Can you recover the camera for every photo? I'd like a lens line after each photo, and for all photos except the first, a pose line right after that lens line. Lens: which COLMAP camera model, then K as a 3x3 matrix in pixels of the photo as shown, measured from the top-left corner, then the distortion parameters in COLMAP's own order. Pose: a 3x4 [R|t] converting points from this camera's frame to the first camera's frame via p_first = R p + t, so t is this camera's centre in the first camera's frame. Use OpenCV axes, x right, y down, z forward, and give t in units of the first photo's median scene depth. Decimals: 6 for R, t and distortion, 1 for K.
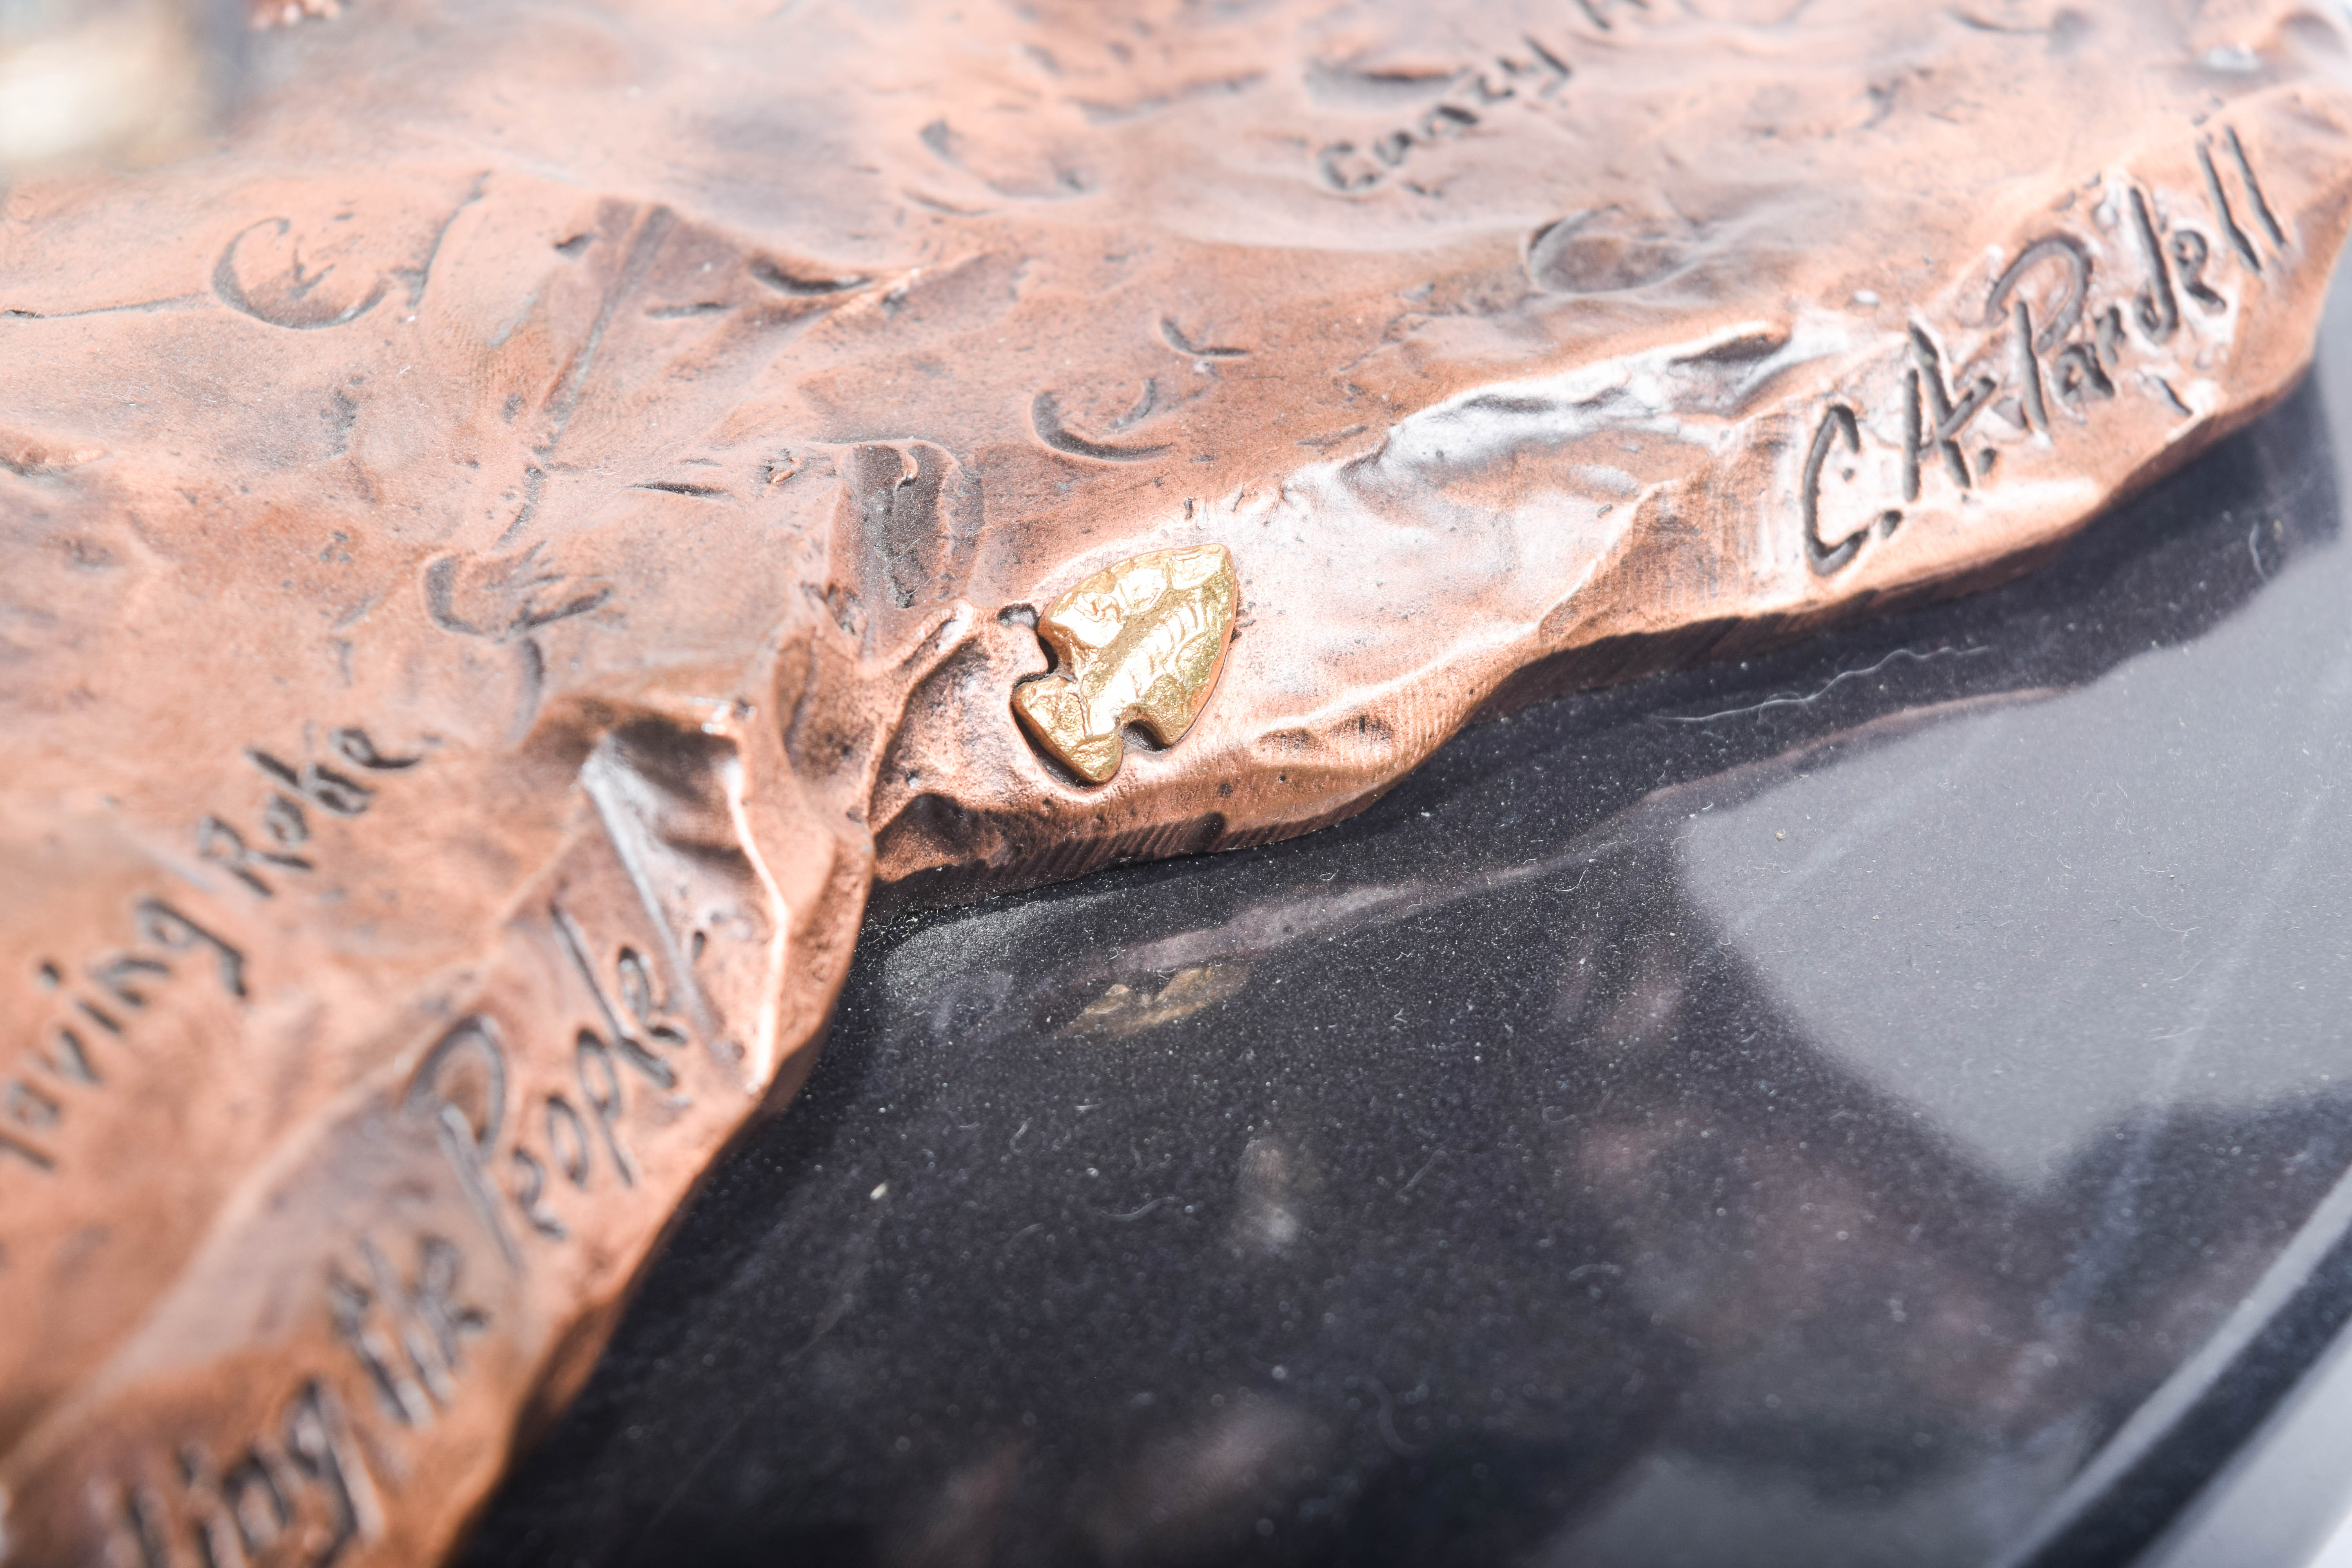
lens RADIAL K [[5484.5, 0, 1176.0], [0, 5484.5, 784.0], [0, 0, 1]] dist [-0.054885, -0.196842]
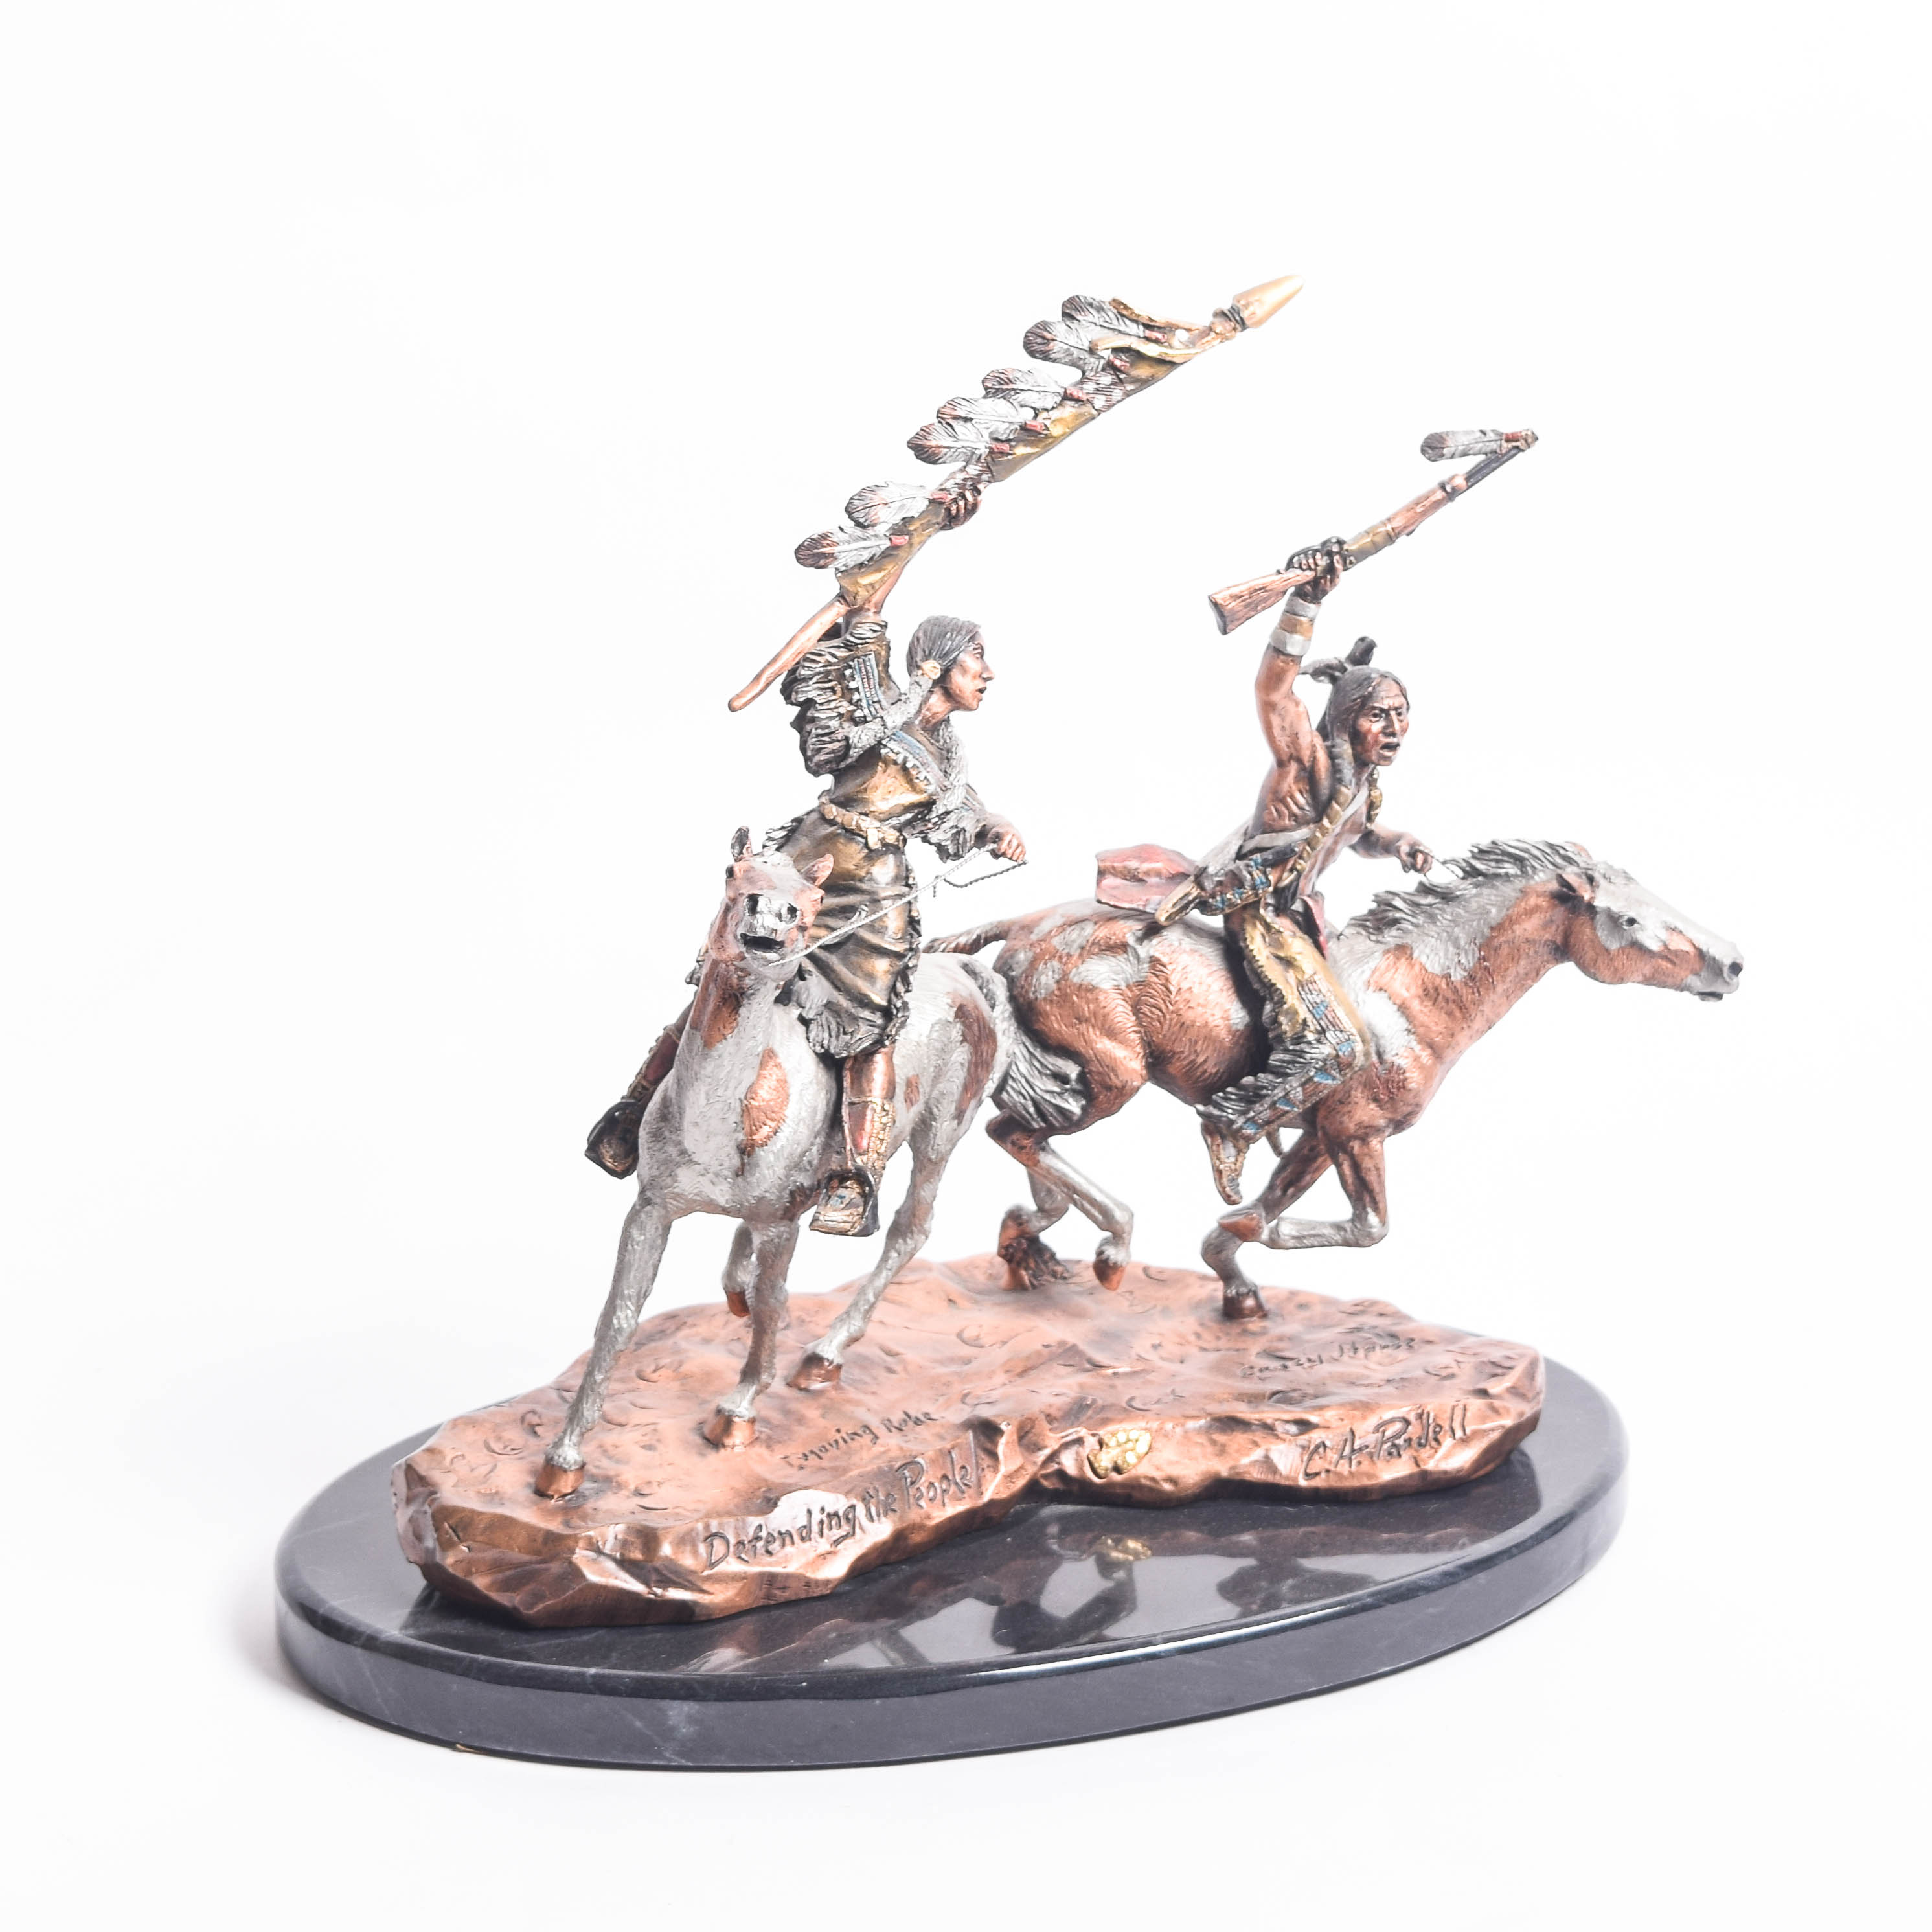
lens RADIAL K [[6572.6, 0, 966.0], [0, 6572.6, 966.0], [0, 0, 1]] dist [-0.102800, -0.234163]
pose [[0.898308, 0.162309, -0.408288, 1.844431], [-0.274971, 0.932467, -0.234298, 0.824758], [0.342686, 0.322739, 0.882273, -3.513235]]
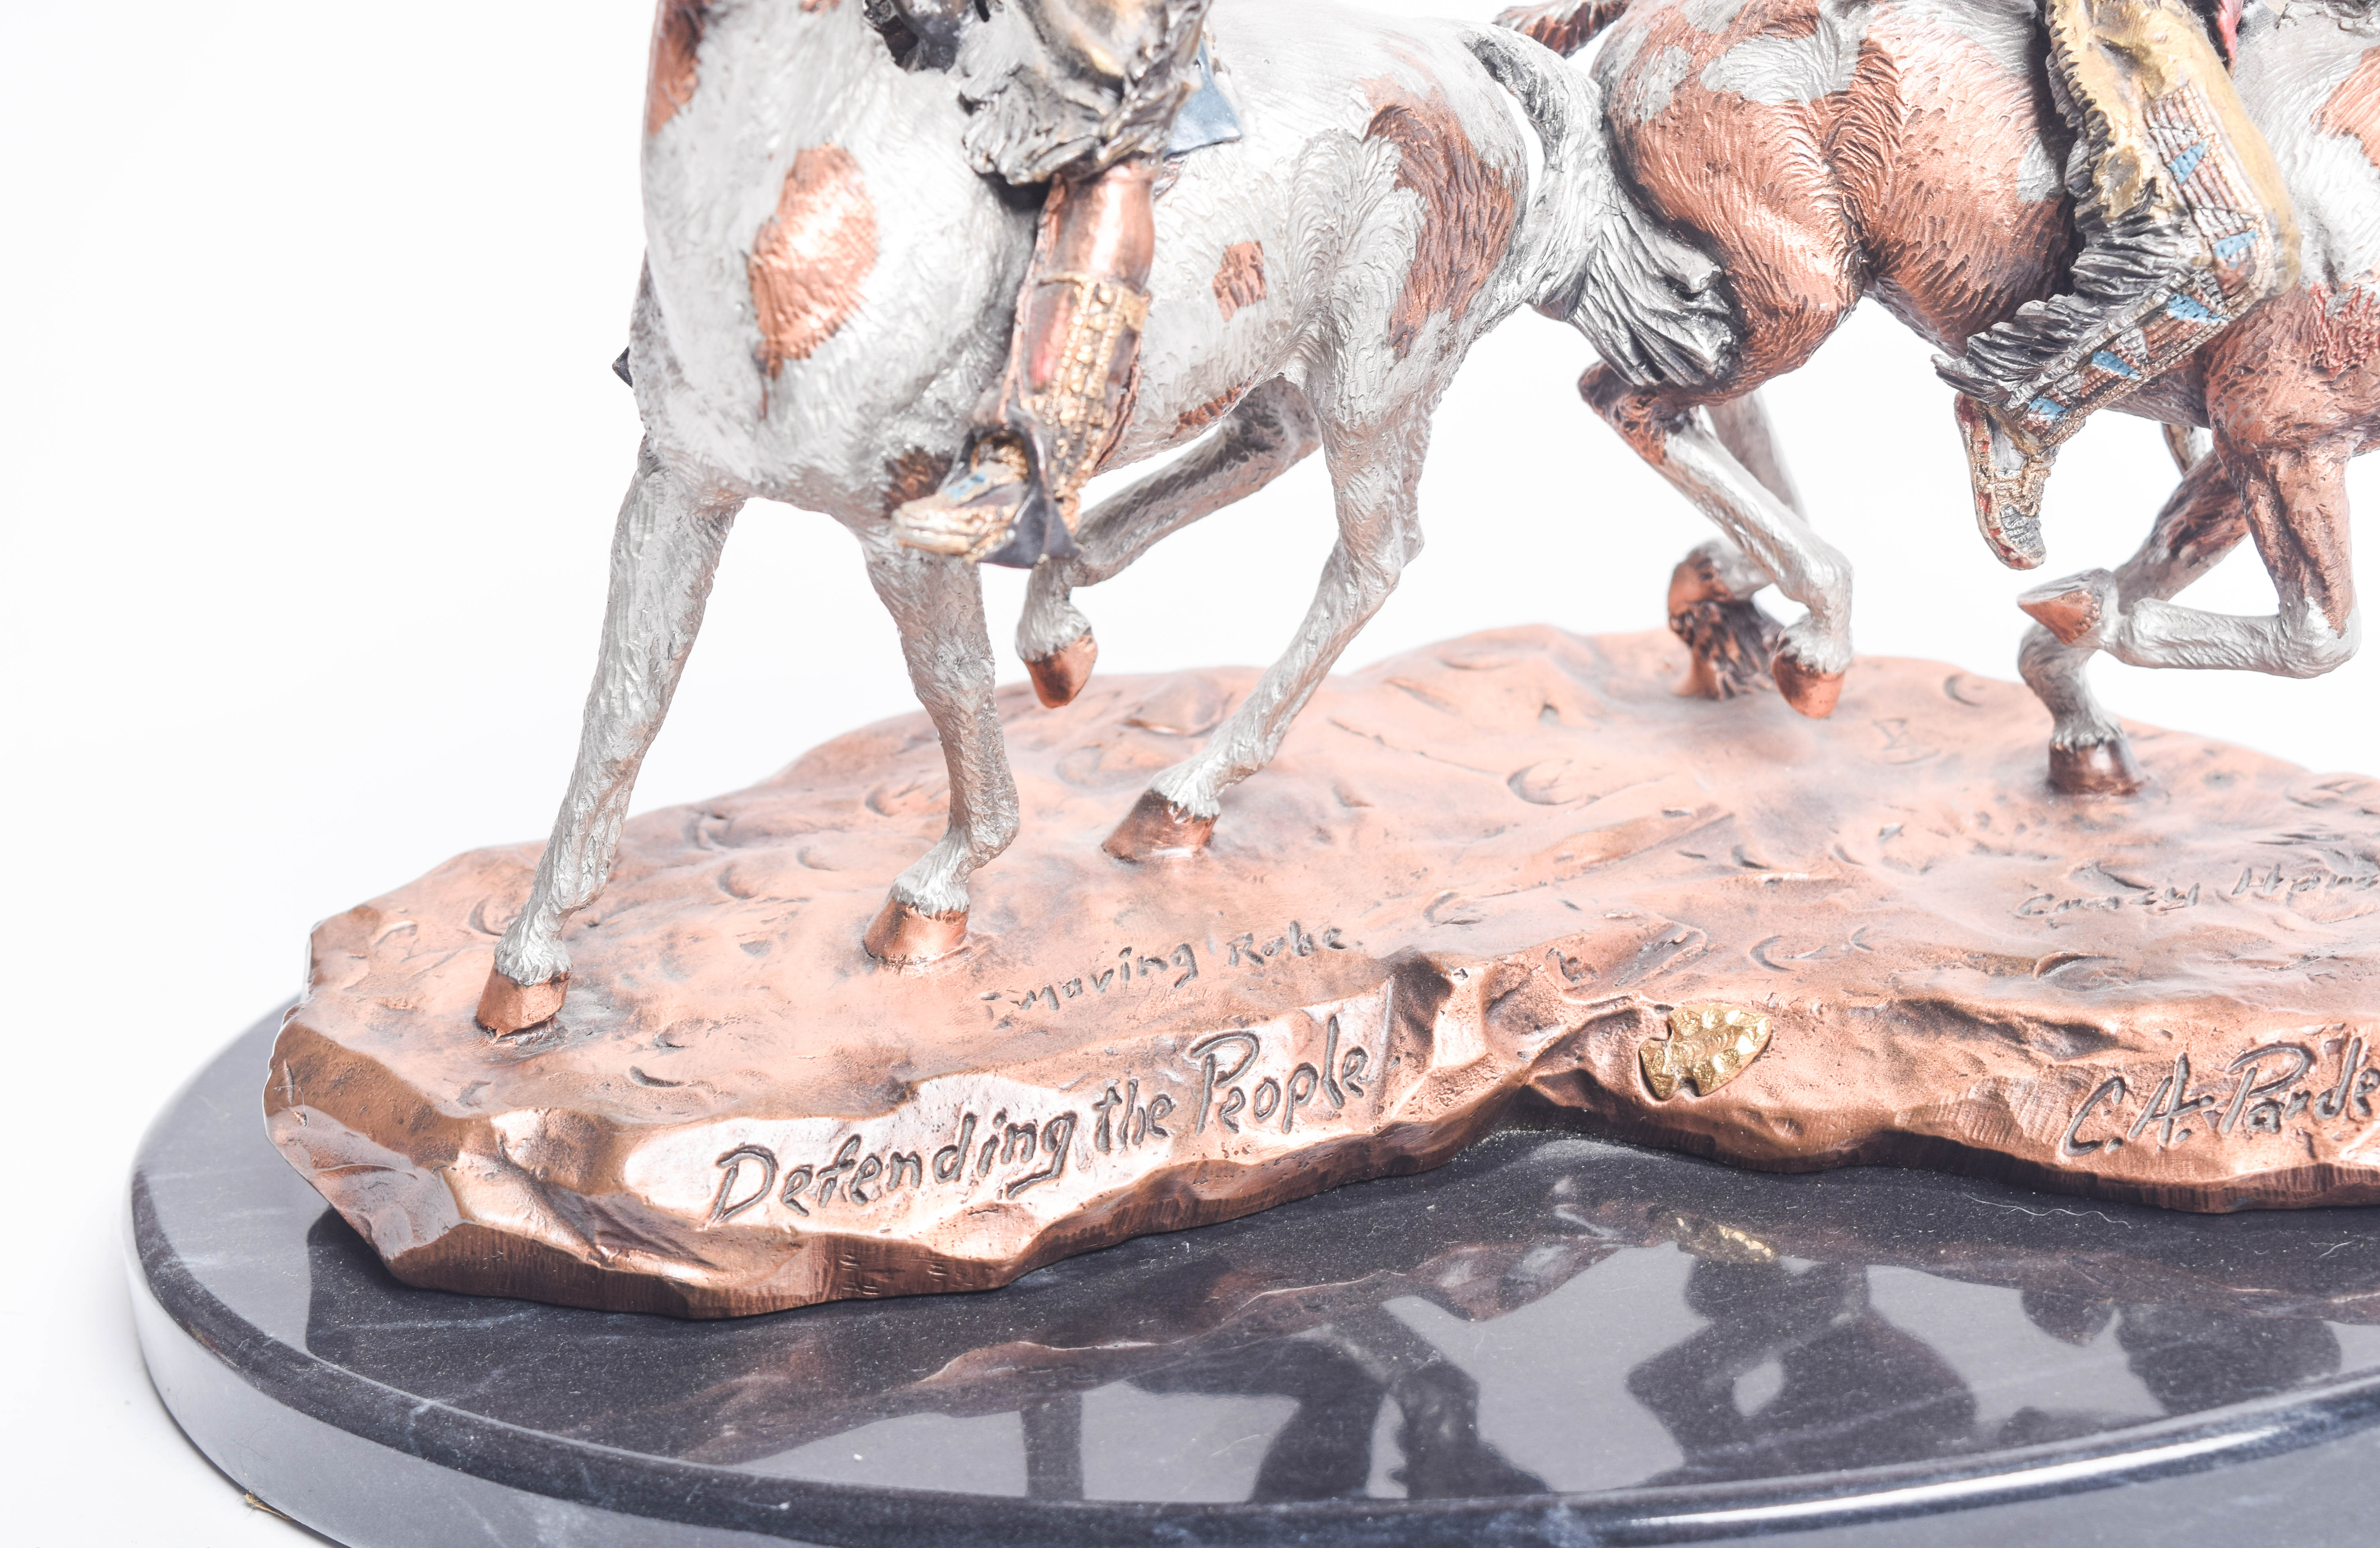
lens RADIAL K [[4321.8, 0, 1239.2], [0, 4321.8, 786.3], [0, 0, 1]] dist [-0.024942, -0.022395]
pose [[0.670832, 0.278365, -0.687384, 0.948711], [-0.397024, 0.917672, -0.015840, -0.018637], [0.626383, 0.283534, 0.726121, -0.297112]]
